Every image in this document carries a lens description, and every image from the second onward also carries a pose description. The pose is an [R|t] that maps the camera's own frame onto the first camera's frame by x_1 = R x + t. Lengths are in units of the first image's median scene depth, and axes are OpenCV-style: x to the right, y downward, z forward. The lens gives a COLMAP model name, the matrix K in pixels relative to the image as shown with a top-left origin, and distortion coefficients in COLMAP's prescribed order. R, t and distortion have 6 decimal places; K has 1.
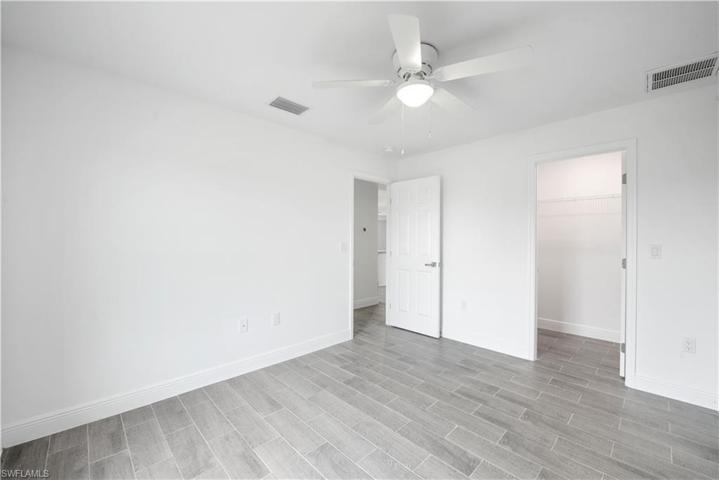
lens RADIAL K [[282.0, 0, 358.7], [0, 282.0, 243.5], [0, 0, 1]] dist [0.001799, -0.000019]
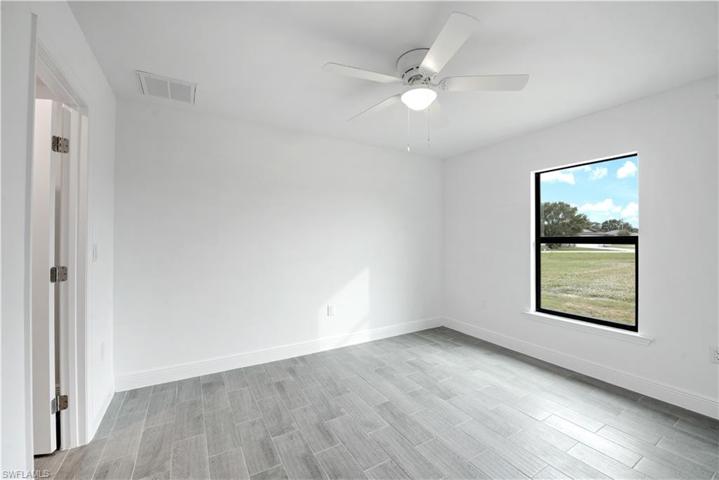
lens RADIAL K [[282.0, 0, 358.7], [0, 282.0, 243.5], [0, 0, 1]] dist [0.001799, -0.000019]
pose [[-0.975548, -0.013275, 0.219385, 0.179808], [-0.011892, 0.999900, 0.007622, -0.004634], [-0.219464, 0.004827, -0.975609, 1.919252]]
